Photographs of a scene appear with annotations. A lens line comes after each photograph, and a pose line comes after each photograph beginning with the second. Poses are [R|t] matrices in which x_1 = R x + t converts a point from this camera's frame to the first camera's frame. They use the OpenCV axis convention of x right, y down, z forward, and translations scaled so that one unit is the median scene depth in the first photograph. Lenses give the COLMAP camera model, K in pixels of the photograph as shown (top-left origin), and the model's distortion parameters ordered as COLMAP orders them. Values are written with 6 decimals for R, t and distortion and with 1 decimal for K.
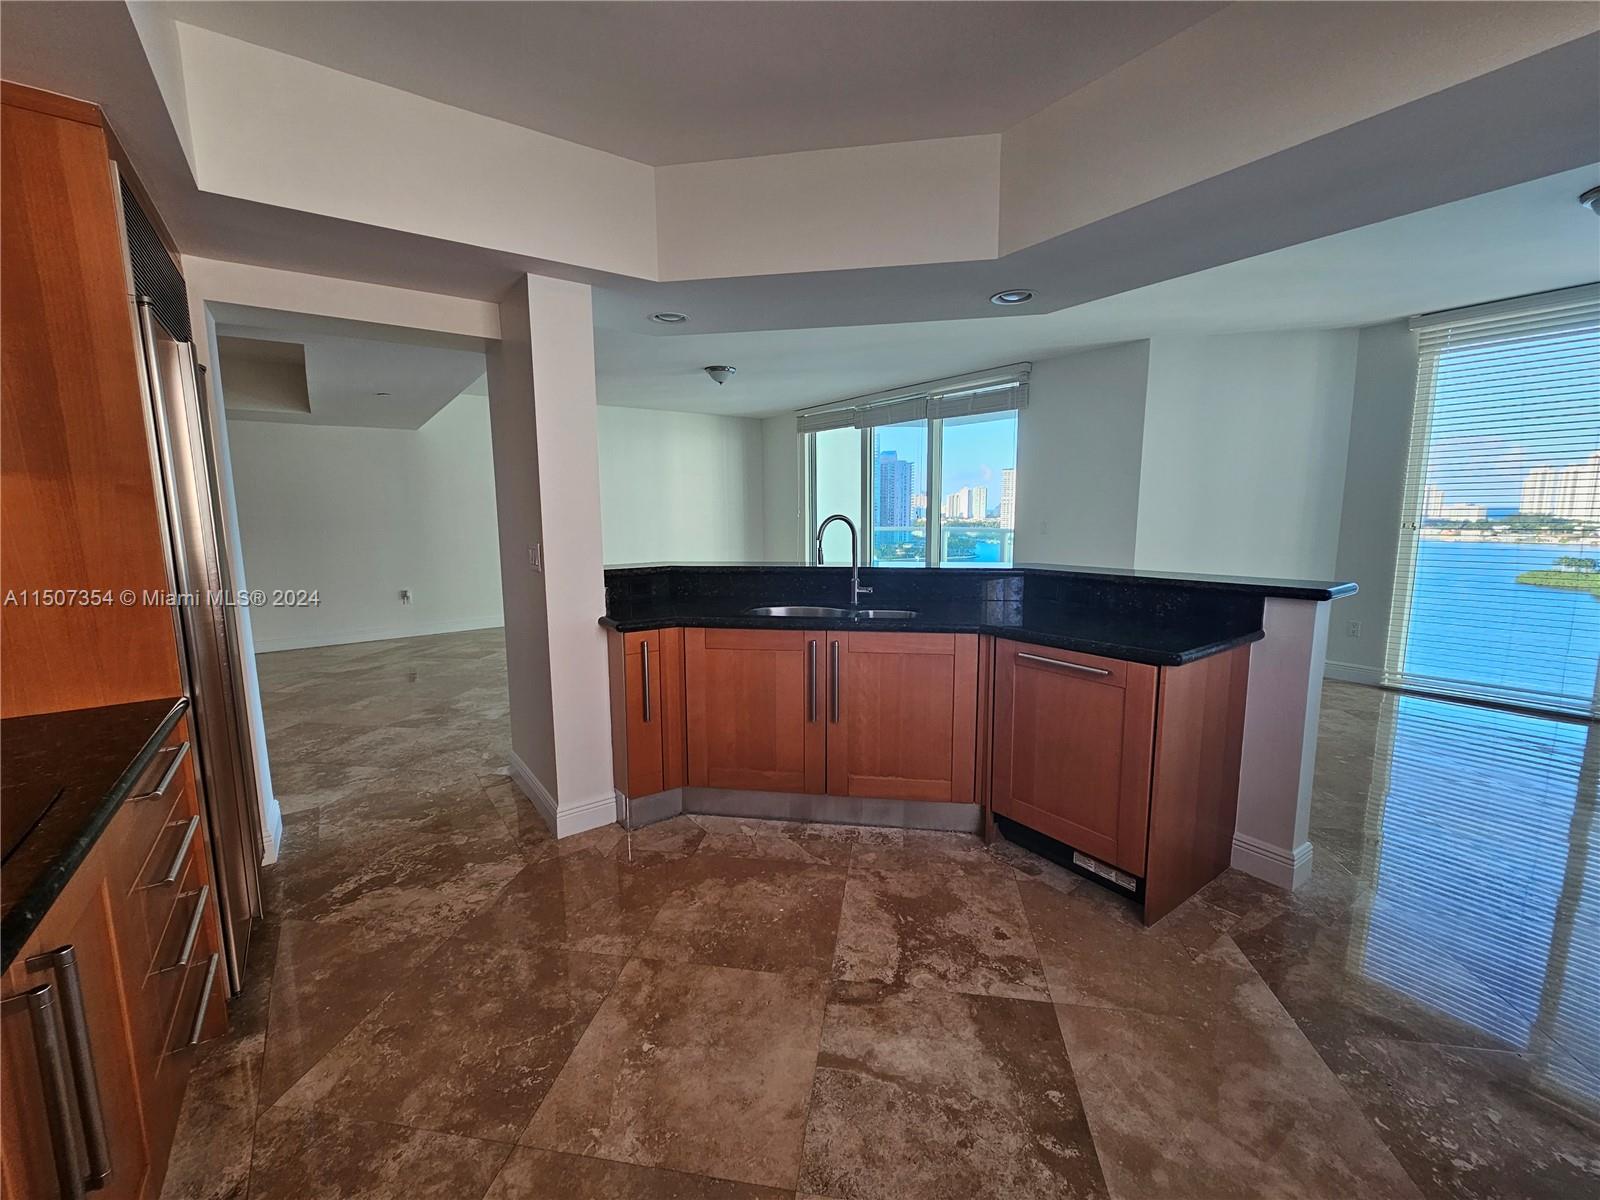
lens RADIAL K [[662.3, 0, 791.4], [0, 662.3, 596.8], [0, 0, 1]] dist [-0.003430, -0.000352]
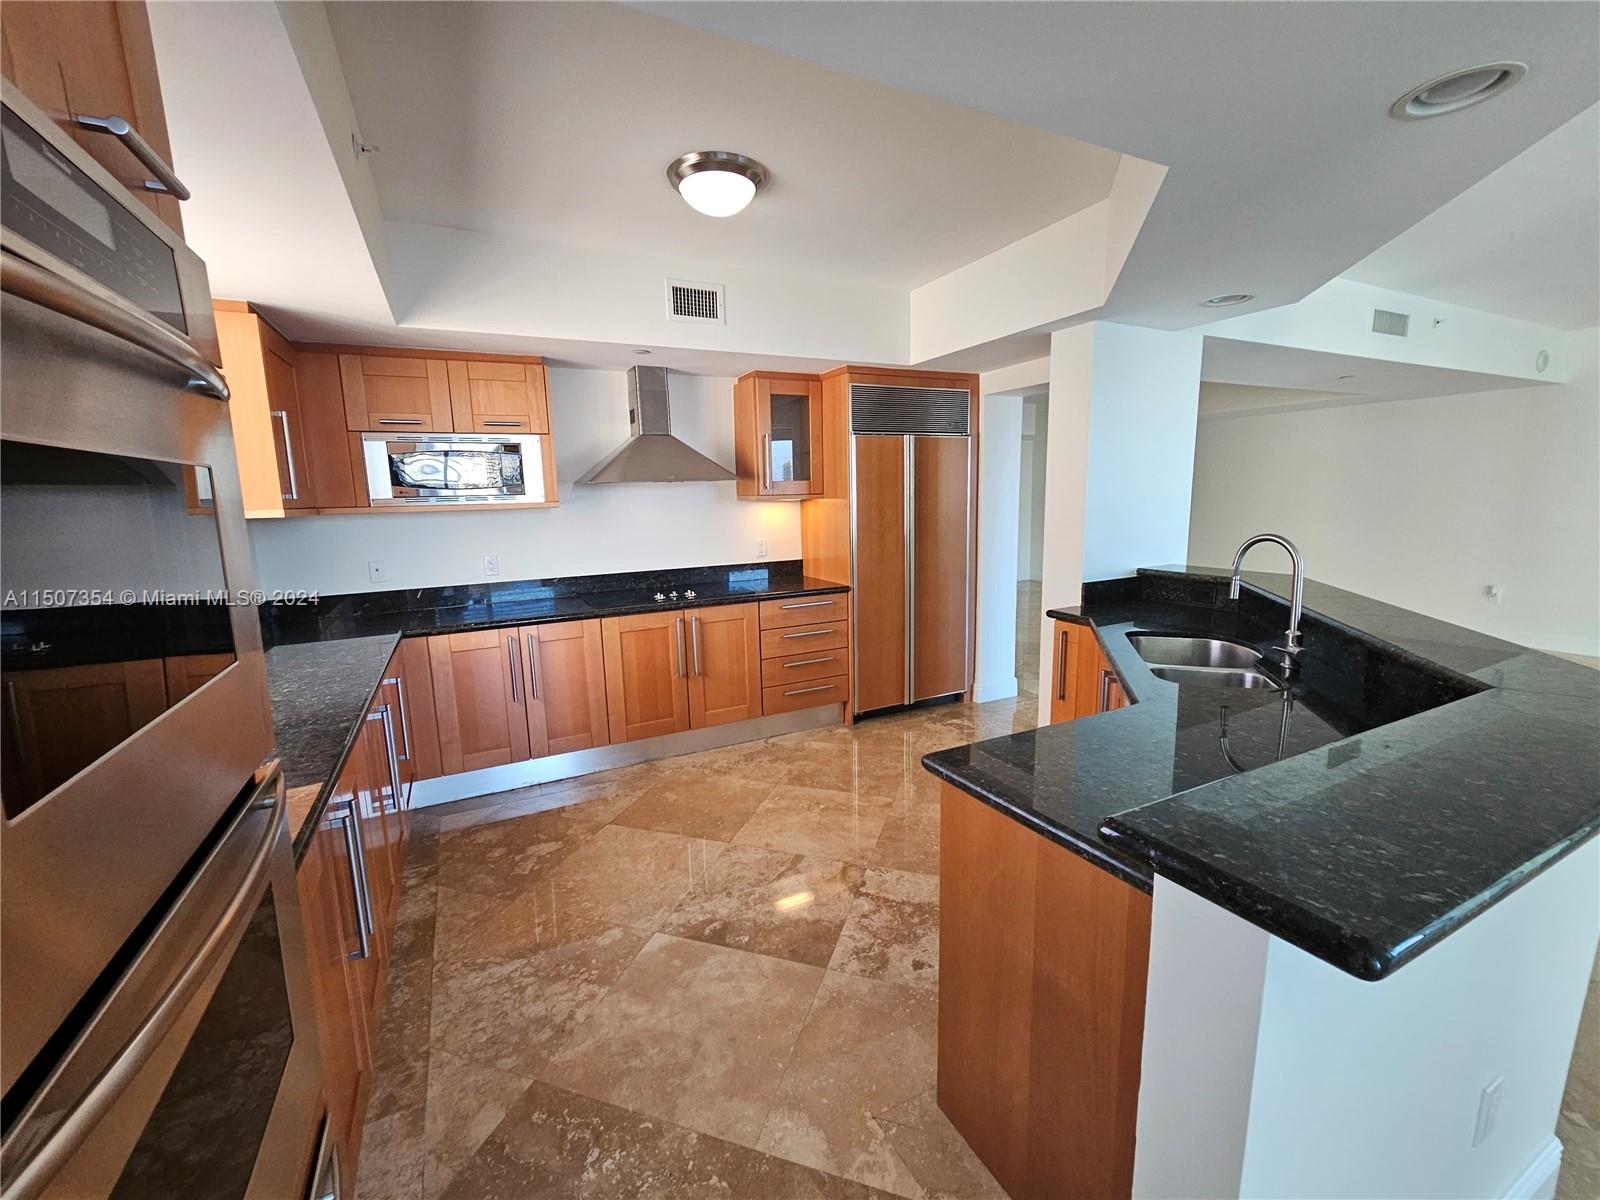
lens RADIAL K [[662.3, 0, 791.4], [0, 662.3, 596.8], [0, 0, 1]] dist [-0.003430, -0.000352]
pose [[-0.157371, 0.167446, -0.973240, 1.561660], [-0.105357, 0.977049, 0.185138, -0.246391], [0.981903, 0.131673, -0.136118, 1.117133]]
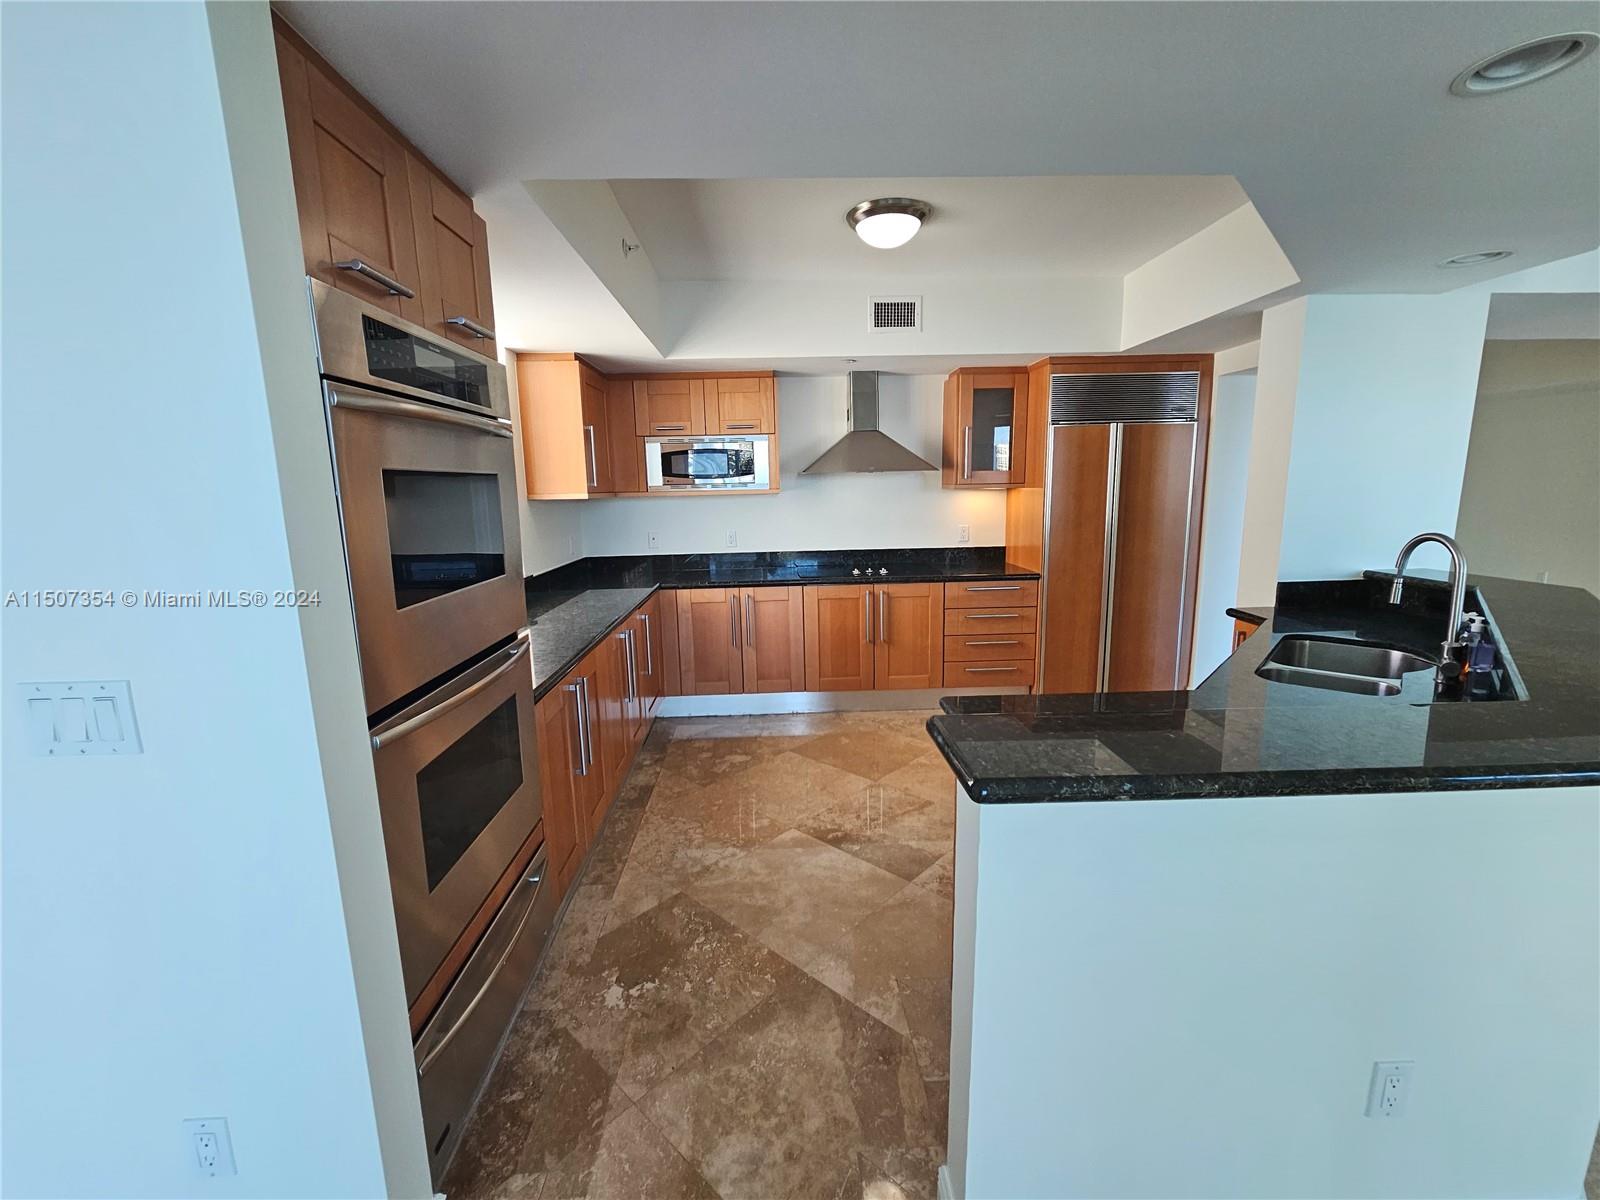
lens RADIAL K [[660.5, 0, 789.2], [0, 660.5, 594.6], [0, 0, 1]] dist [0.002746, -0.003029]
pose [[-0.554529, 0.157787, -0.817068, 1.727940], [-0.084331, 0.966149, 0.243811, -0.308120], [0.827880, 0.204105, -0.522452, 1.532730]]
